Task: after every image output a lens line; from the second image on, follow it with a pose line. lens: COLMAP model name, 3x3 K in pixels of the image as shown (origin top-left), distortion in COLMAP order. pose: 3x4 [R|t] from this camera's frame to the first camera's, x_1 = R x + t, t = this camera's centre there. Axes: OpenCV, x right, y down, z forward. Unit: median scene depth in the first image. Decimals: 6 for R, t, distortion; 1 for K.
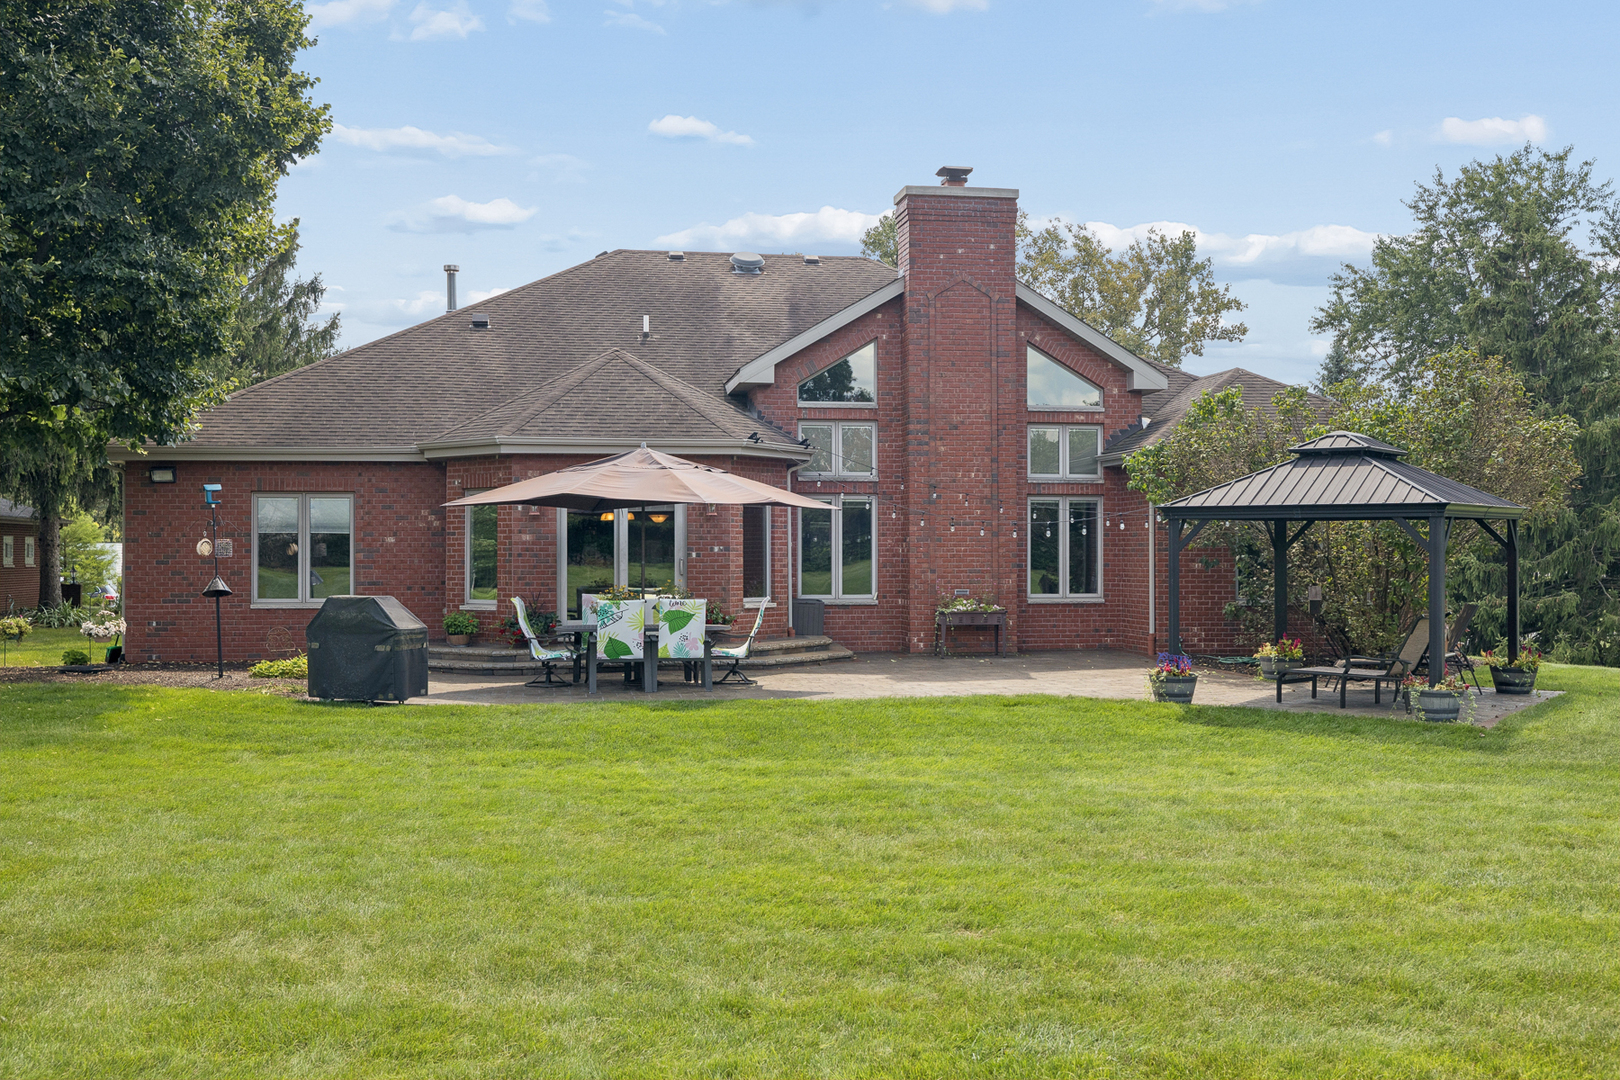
lens RADIAL K [[1631.9, 0, 809.5], [0, 1631.9, 542.1], [0, 0, 1]] dist [-0.022398, 0.000000]
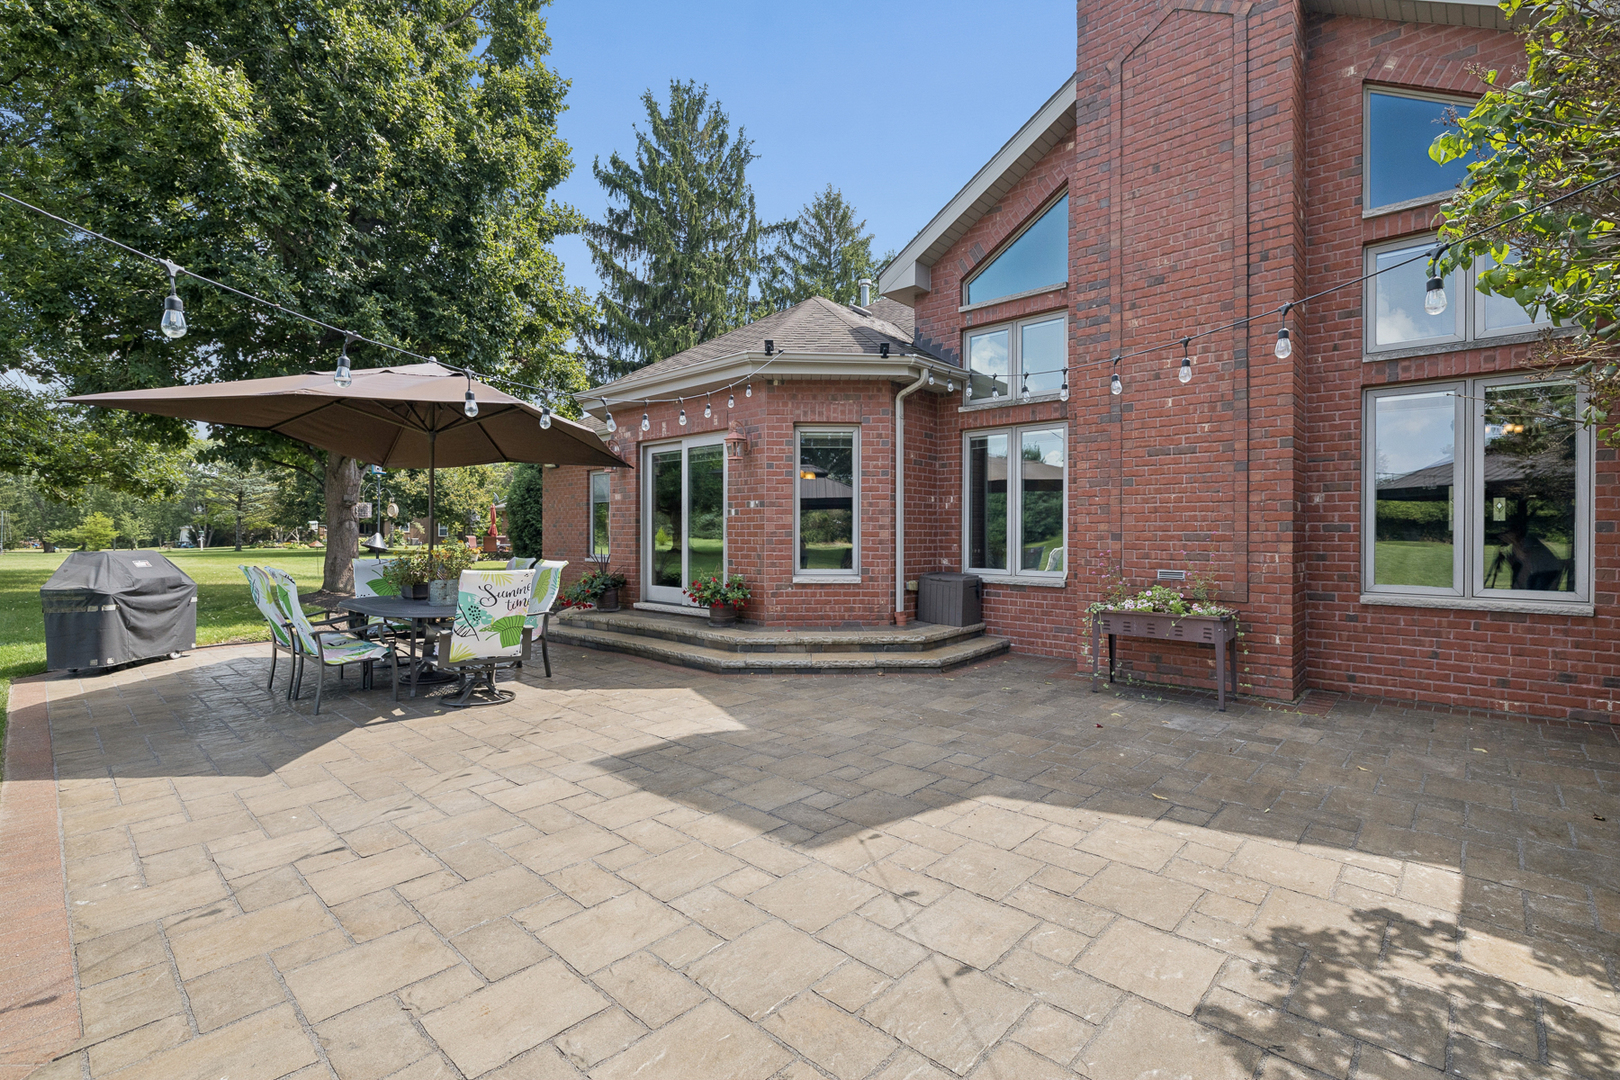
lens RADIAL K [[733.8, 0, 812.6], [0, 733.8, 534.3], [0, 0, 1]] dist [0.000736, 0.000568]
pose [[0.616133, 0.003604, -0.787634, 0.214780], [-0.000543, 0.999991, 0.004151, 0.015867], [0.787642, -0.002130, 0.616130, 0.750595]]
